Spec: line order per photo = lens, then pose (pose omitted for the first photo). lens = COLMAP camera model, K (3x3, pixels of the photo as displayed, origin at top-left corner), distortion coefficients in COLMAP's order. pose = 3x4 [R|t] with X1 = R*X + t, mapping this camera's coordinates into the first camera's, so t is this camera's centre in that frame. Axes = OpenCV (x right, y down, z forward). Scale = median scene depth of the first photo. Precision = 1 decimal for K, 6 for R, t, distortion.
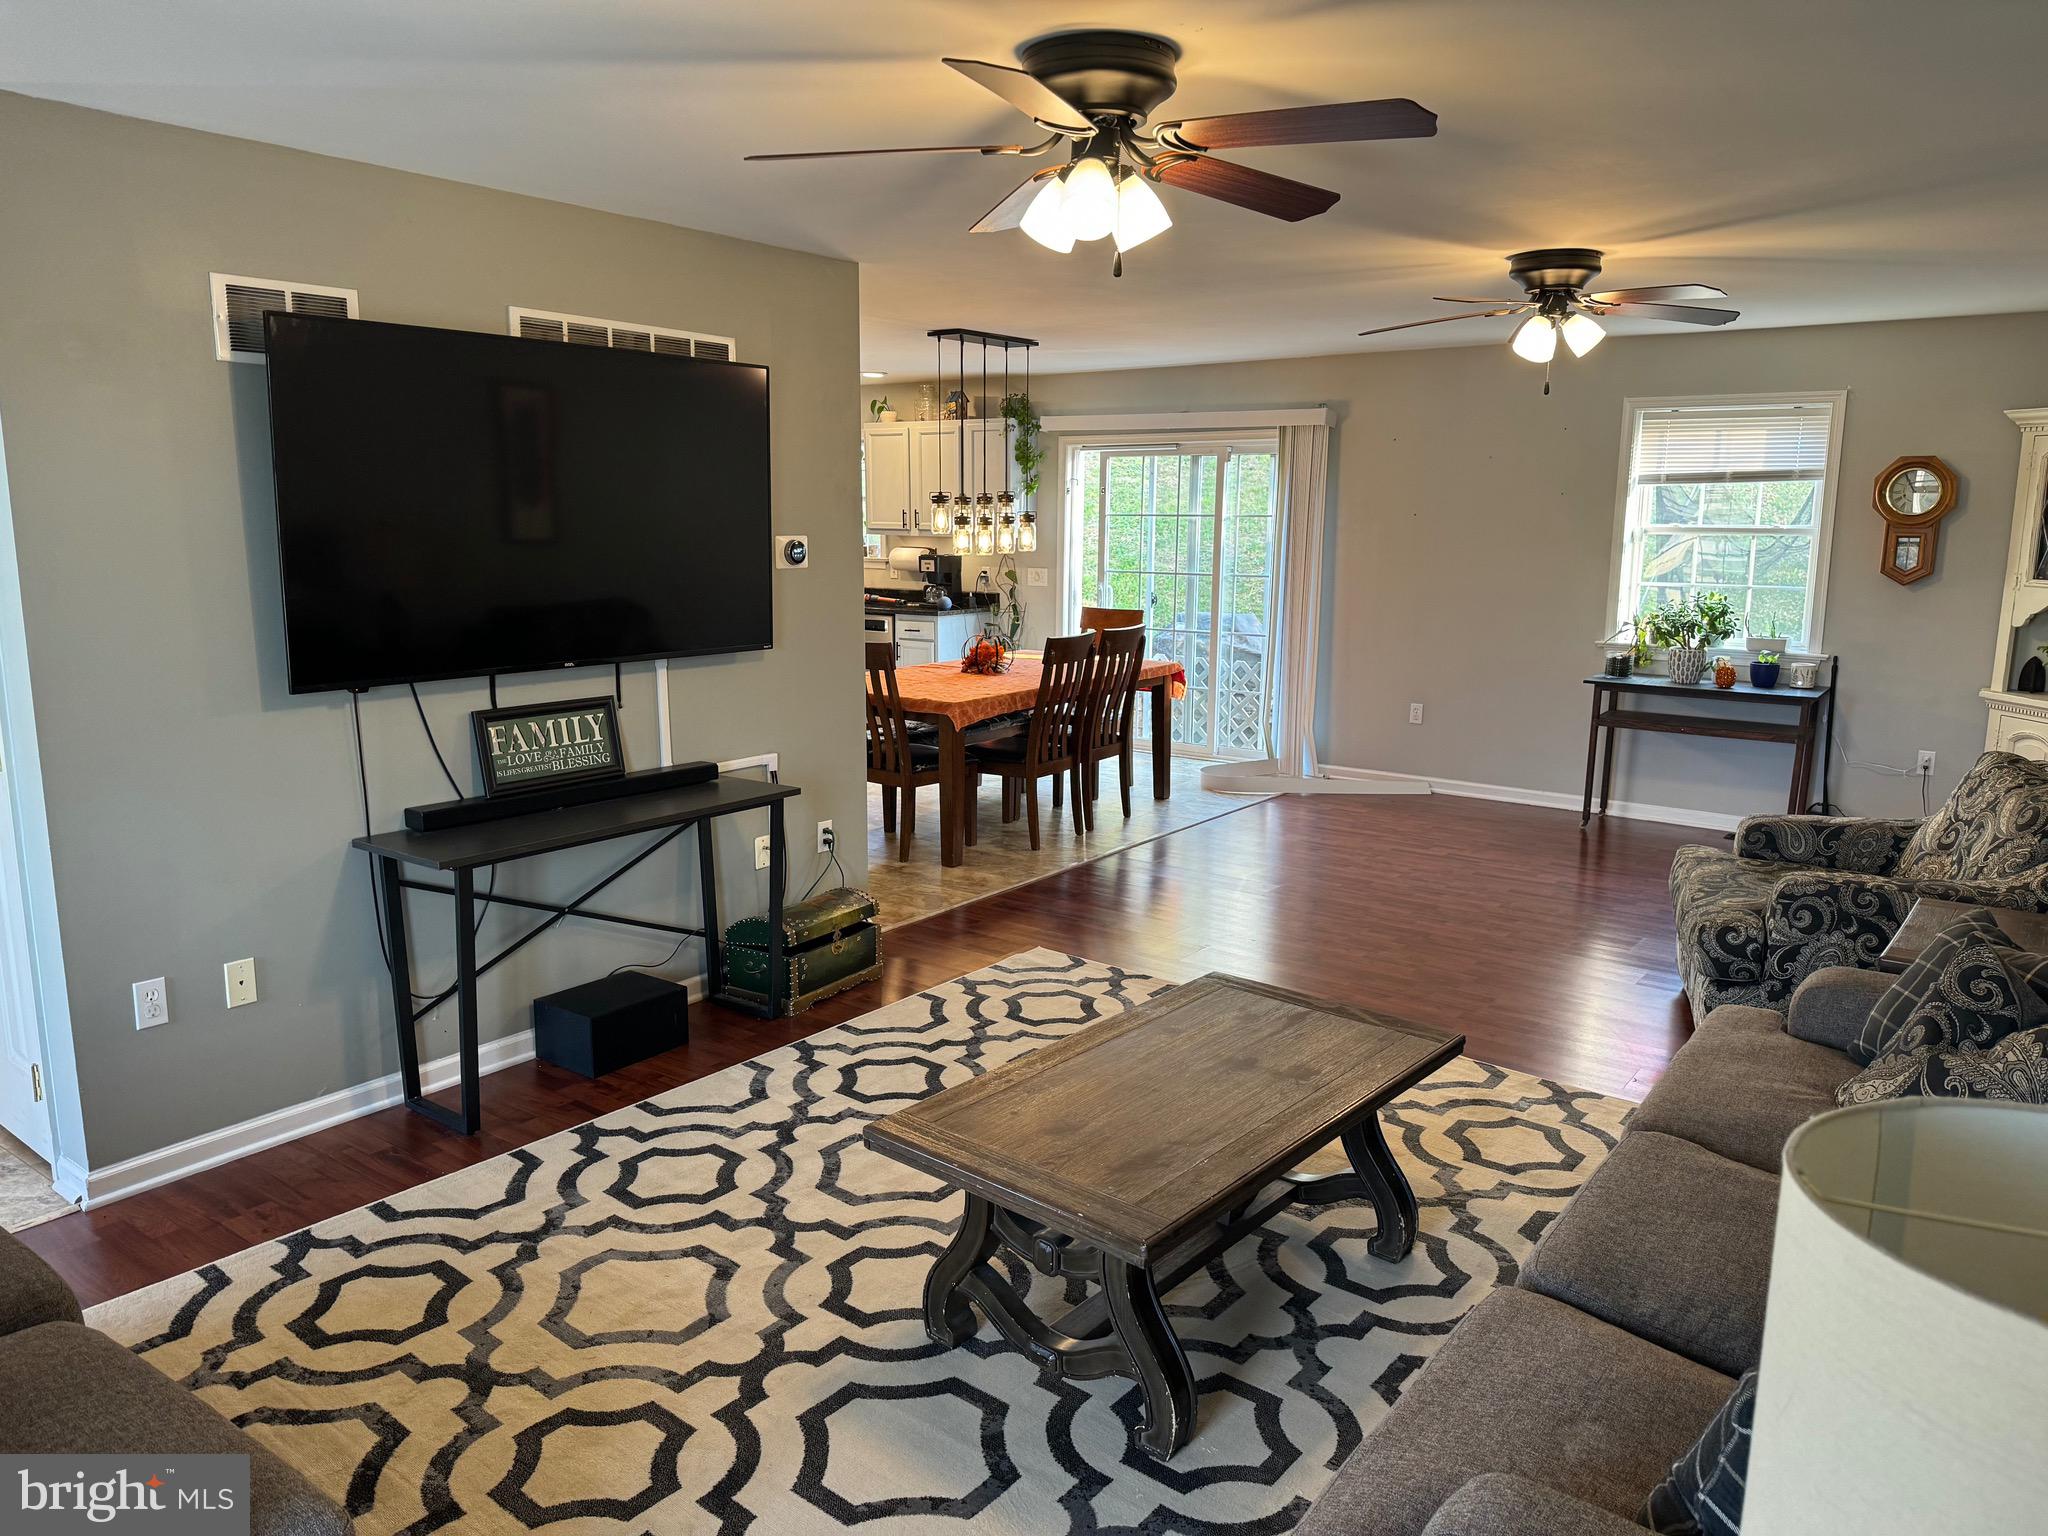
lens RADIAL K [[1445.5, 0, 1030.9], [0, 1445.5, 782.1], [0, 0, 1]] dist [0.050491, -0.055466]
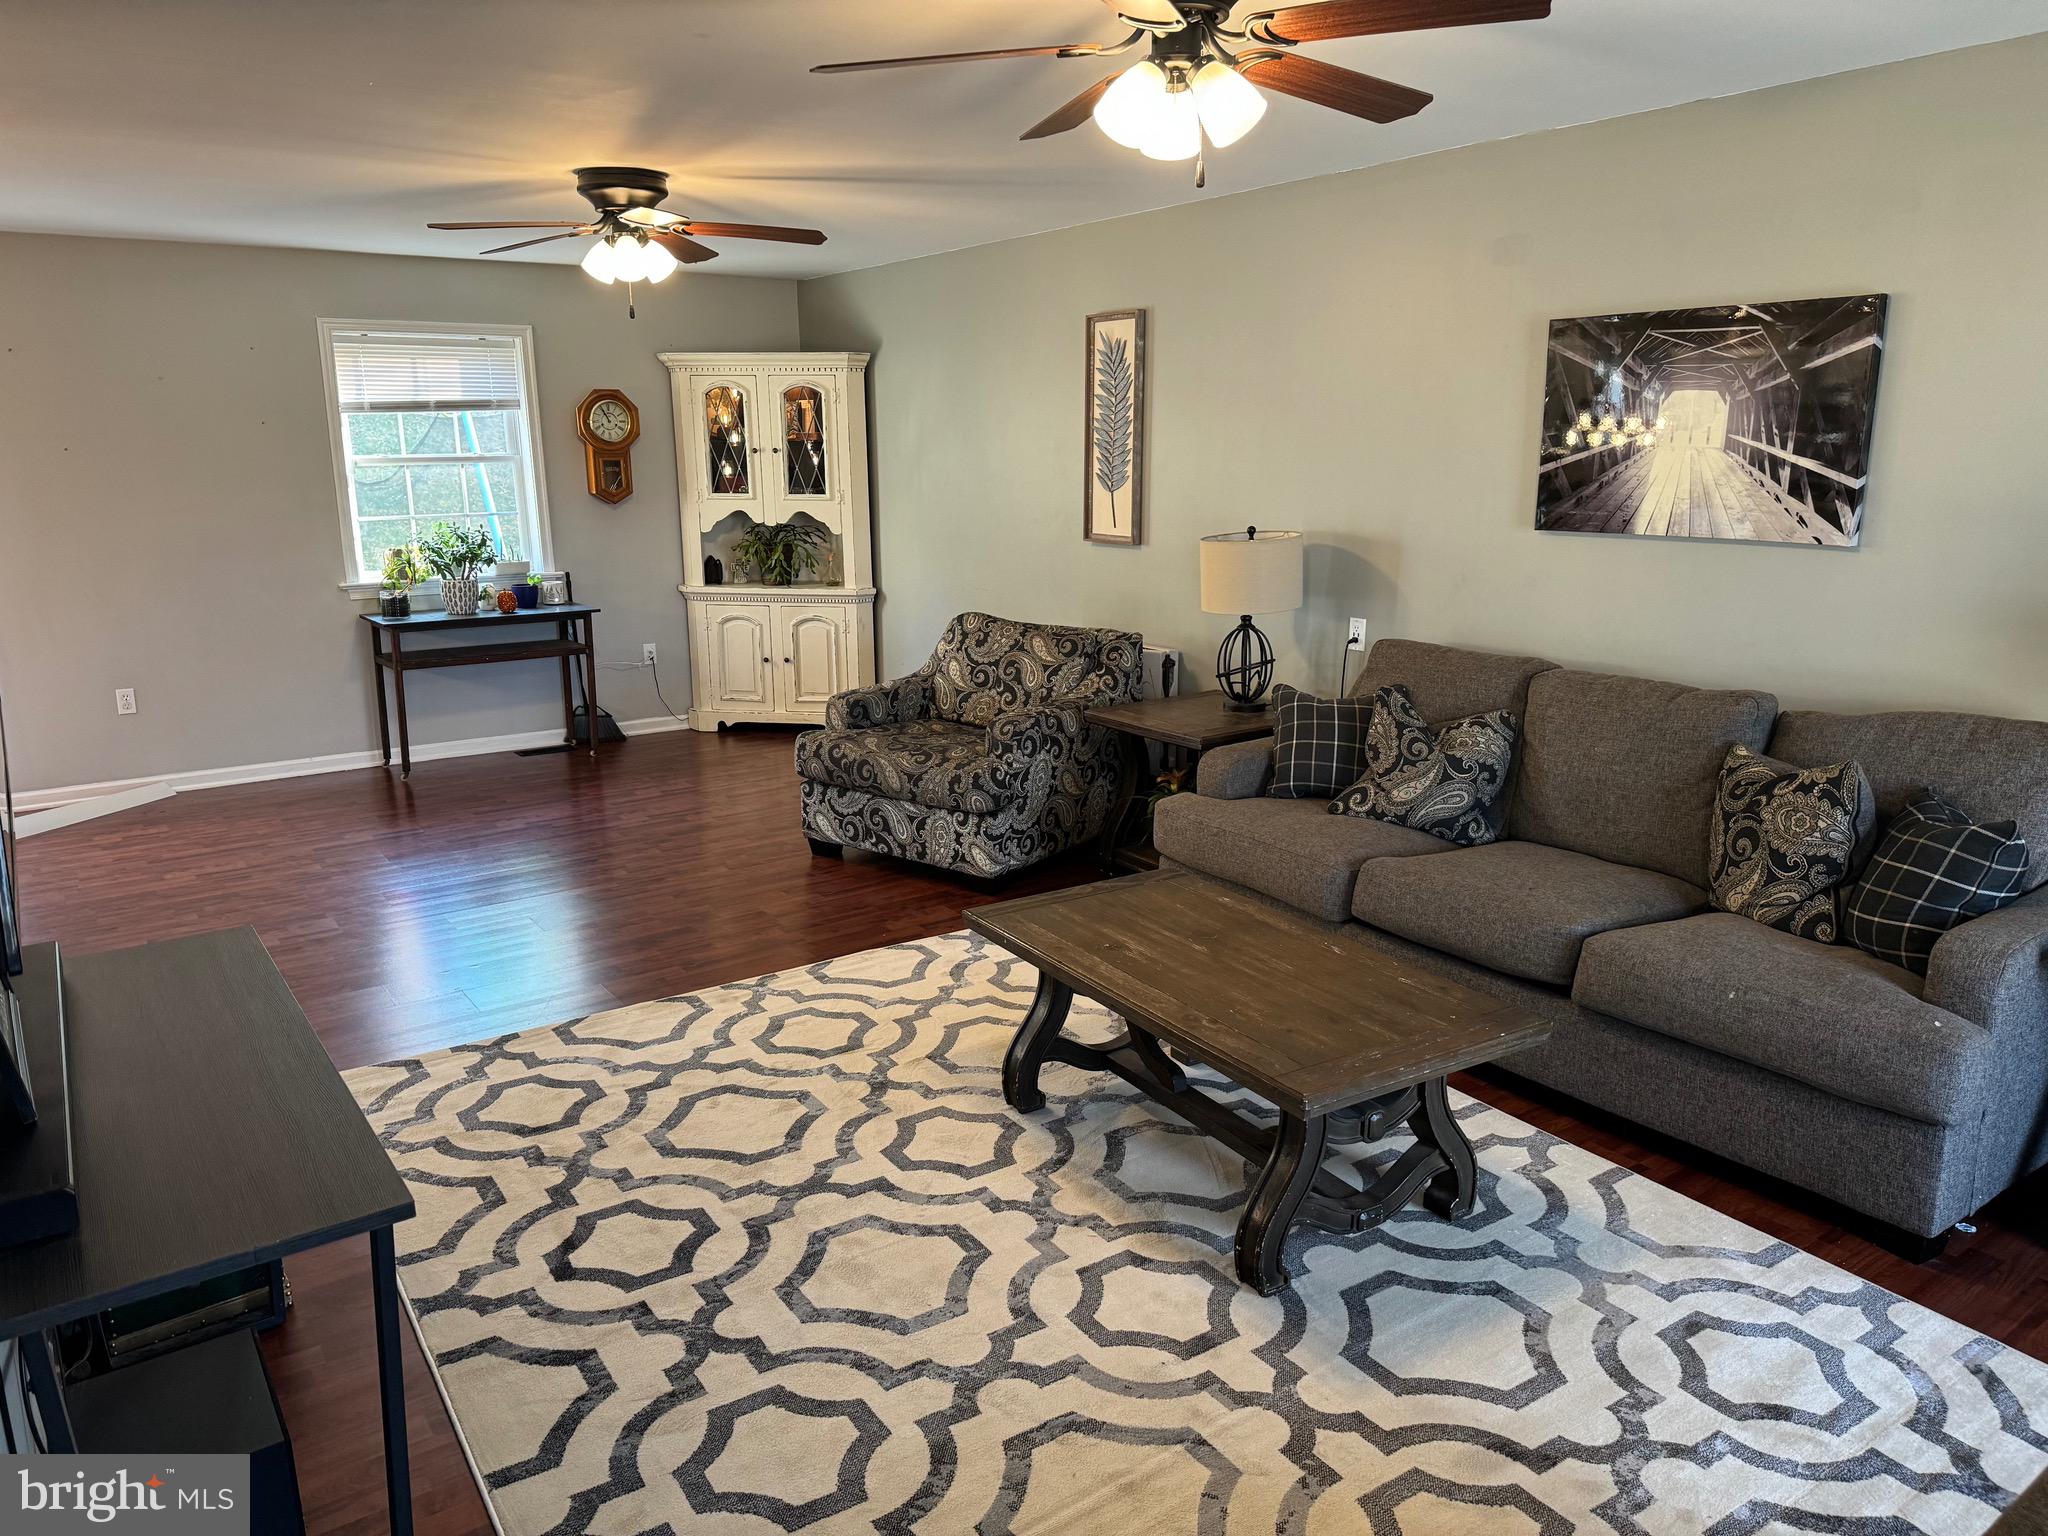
lens RADIAL K [[1445.5, 0, 1038.5], [0, 1445.5, 762.6], [0, 0, 1]] dist [0.050491, -0.055466]
pose [[0.296283, -0.221474, 0.929067, -0.428367], [0.193026, 0.966555, 0.168854, -0.070061], [-0.935392, 0.129305, 0.329124, 0.358626]]
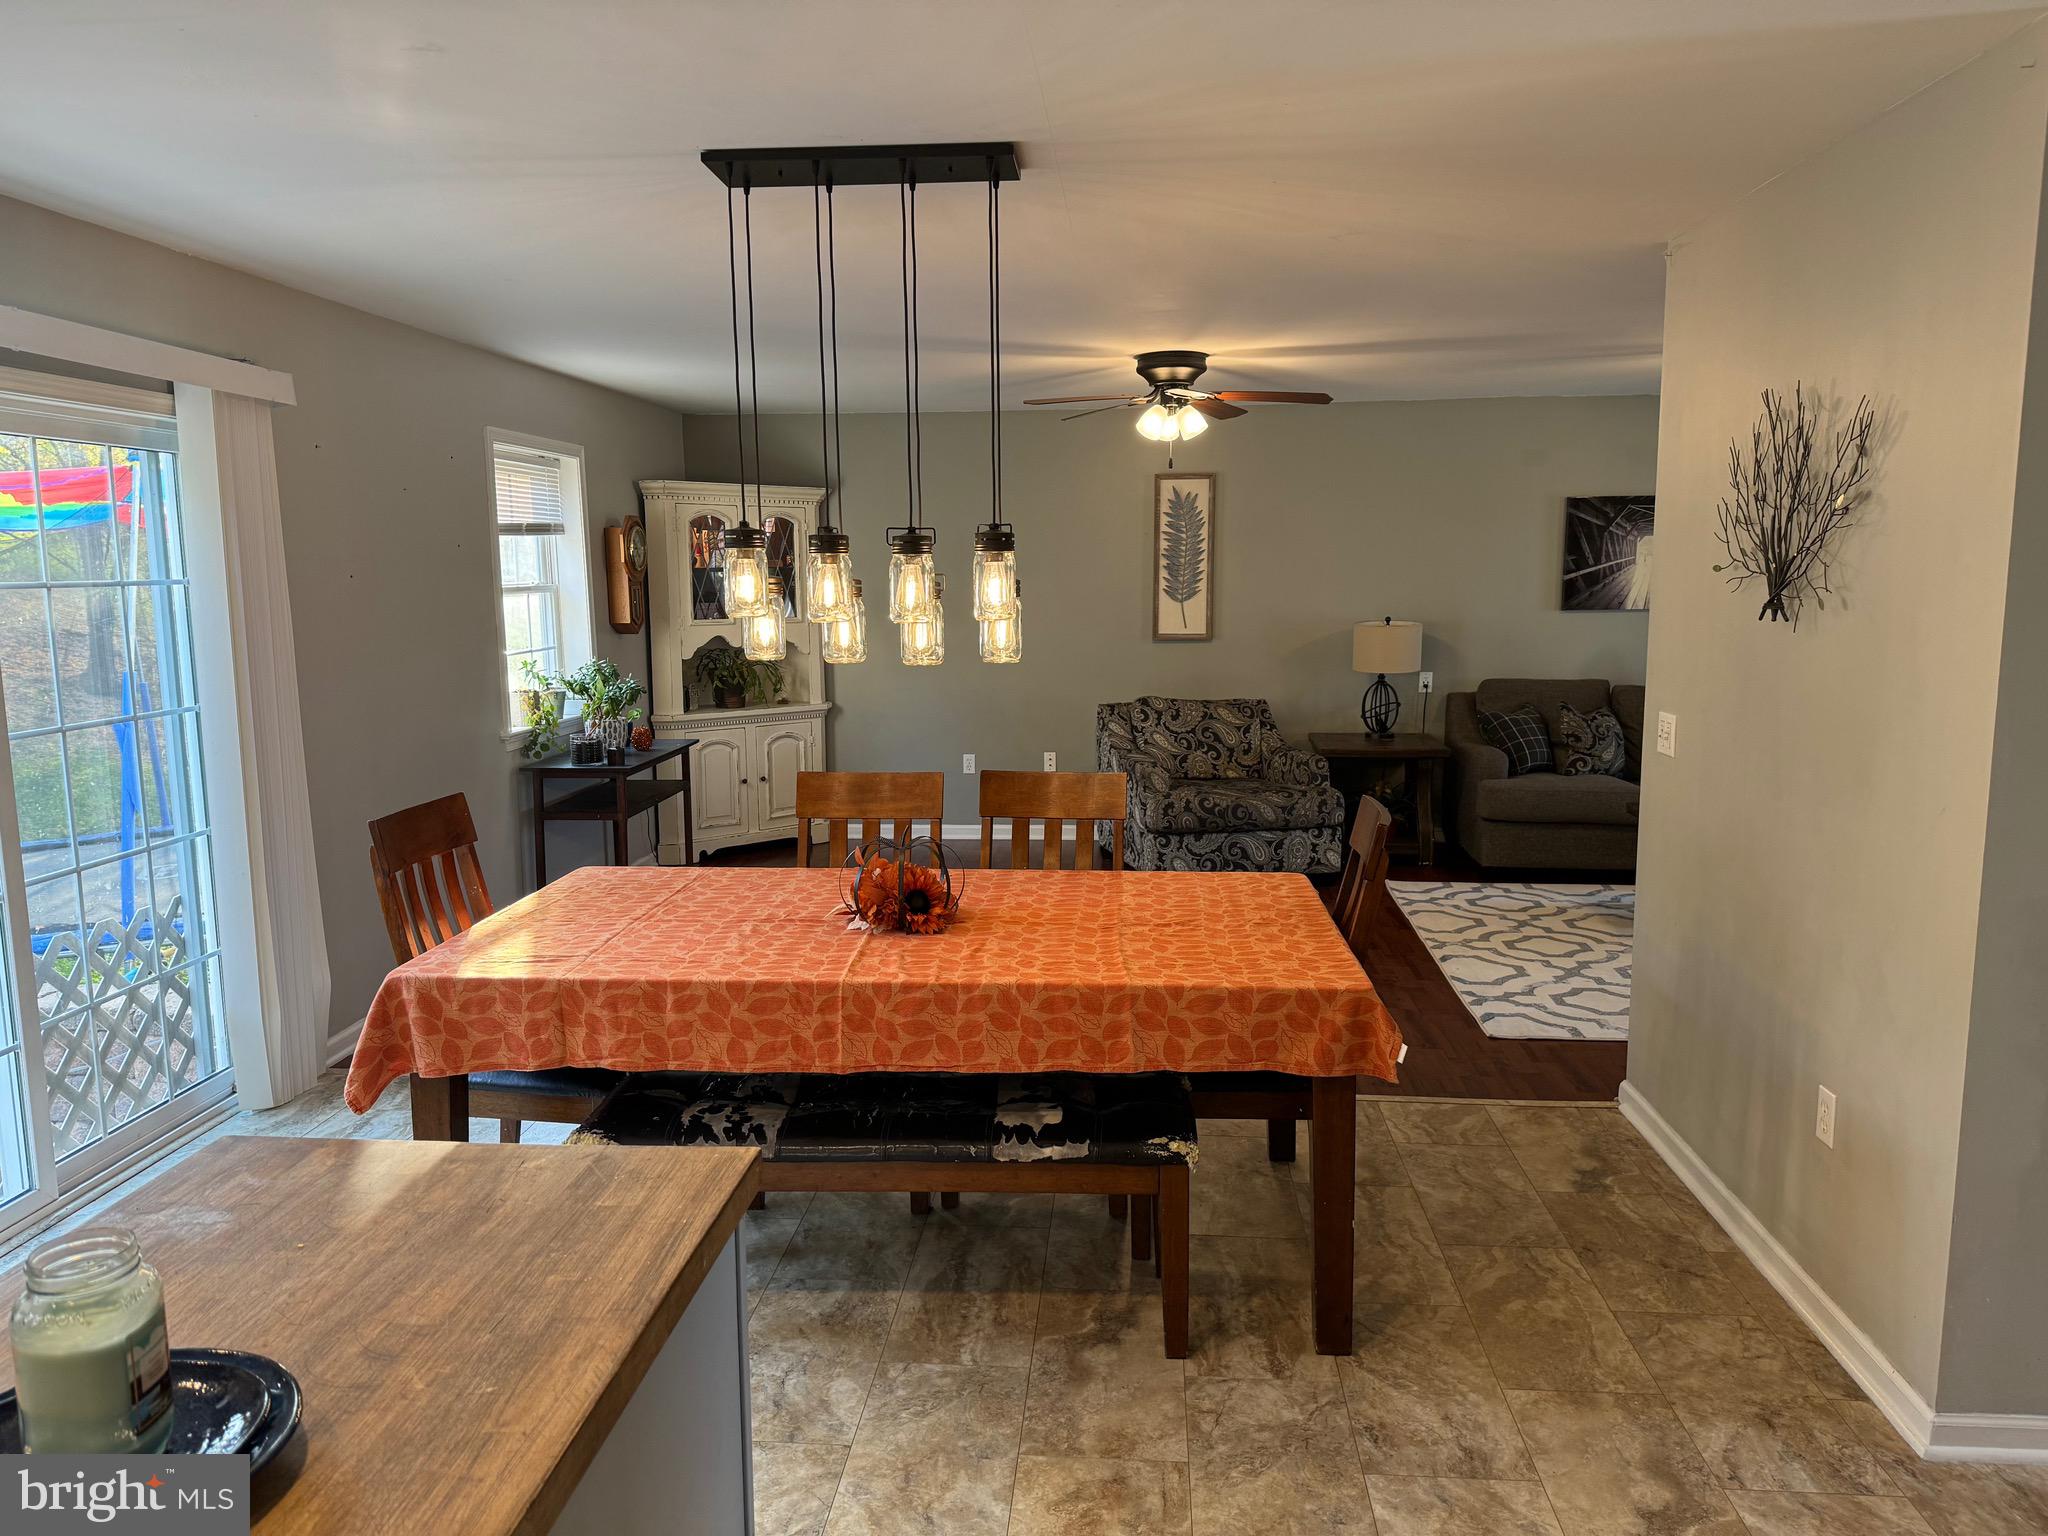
lens RADIAL K [[1445.5, 0, 1012.2], [0, 1445.5, 700.6], [0, 0, 1]] dist [0.050491, -0.055466]
pose [[-0.538568, -0.080335, 0.838744, -0.487476], [0.165960, 0.965830, 0.199072, -0.266314], [-0.826076, 0.246412, -0.506832, 1.392184]]
